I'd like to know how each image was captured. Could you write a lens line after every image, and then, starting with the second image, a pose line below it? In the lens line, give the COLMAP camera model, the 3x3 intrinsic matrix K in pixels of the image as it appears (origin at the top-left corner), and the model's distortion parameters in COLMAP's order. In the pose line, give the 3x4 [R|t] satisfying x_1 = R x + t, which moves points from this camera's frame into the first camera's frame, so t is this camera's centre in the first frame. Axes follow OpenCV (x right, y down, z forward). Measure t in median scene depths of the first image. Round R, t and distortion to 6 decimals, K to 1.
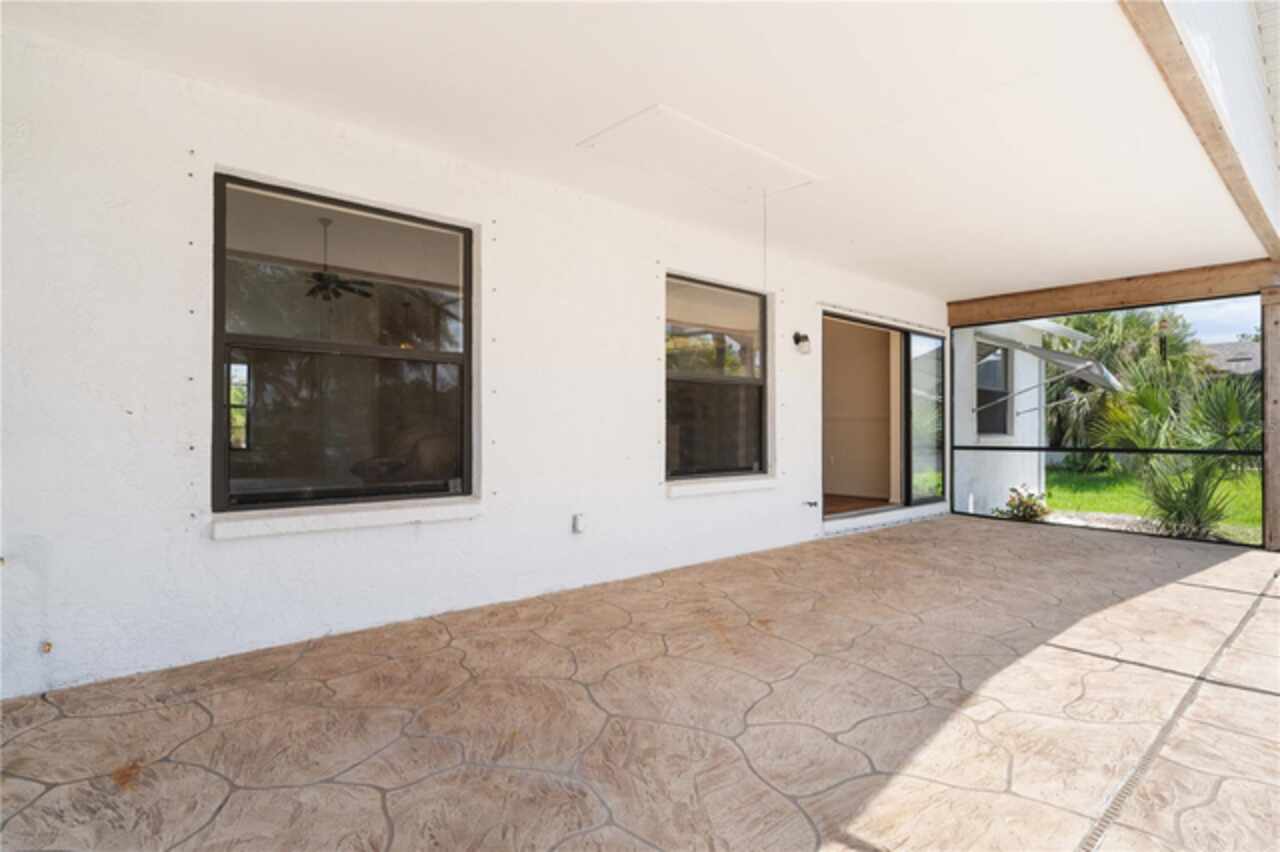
lens RADIAL K [[667.6, 0, 640.0], [0, 667.6, 426.0], [0, 0, 1]] dist [-0.000652, -0.000087]
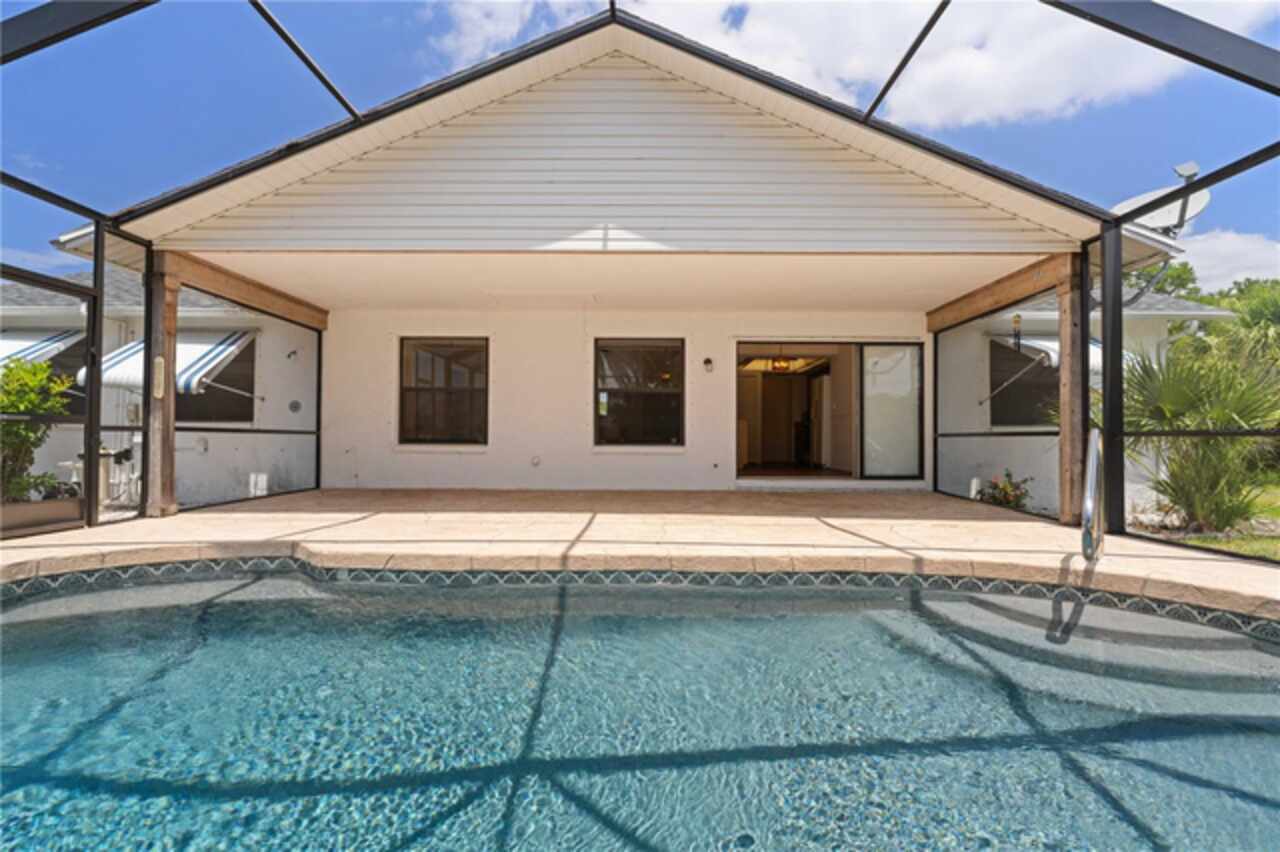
lens RADIAL K [[613.2, 0, 640.0], [0, 613.2, 426.0], [0, 0, 1]] dist [-0.009147, -0.000251]
pose [[0.734087, -0.010770, -0.678970, 1.130831], [-0.000480, 0.999866, -0.016379, 0.046654], [0.679056, 0.012350, 0.733983, -0.190426]]
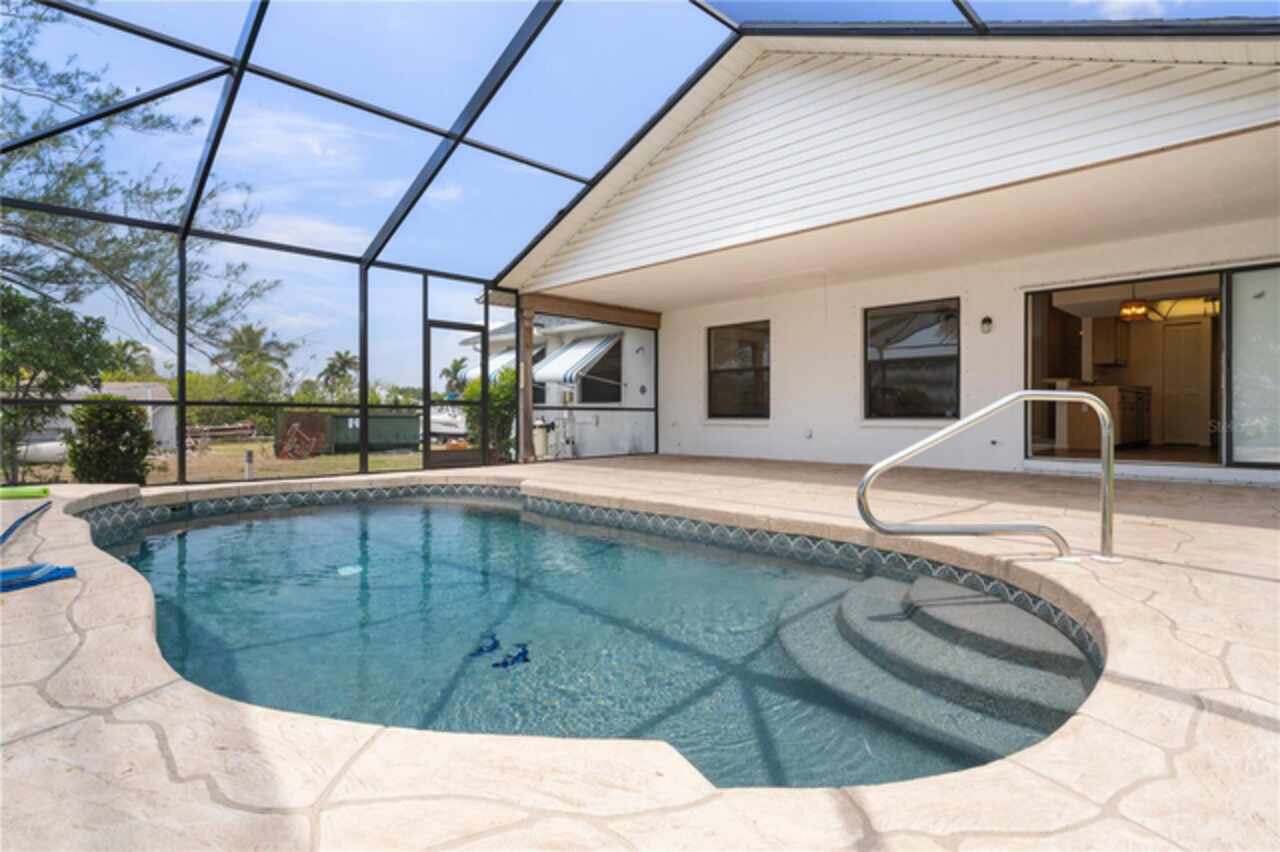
lens RADIAL K [[654.8, 0, 640.6], [0, 654.8, 409.8], [0, 0, 1]] dist [-0.001661, -0.000159]
pose [[0.040244, -0.010132, -0.999139, 1.573423], [0.007189, 0.999926, -0.009851, 0.058879], [0.999164, -0.006786, 0.040314, 0.242477]]
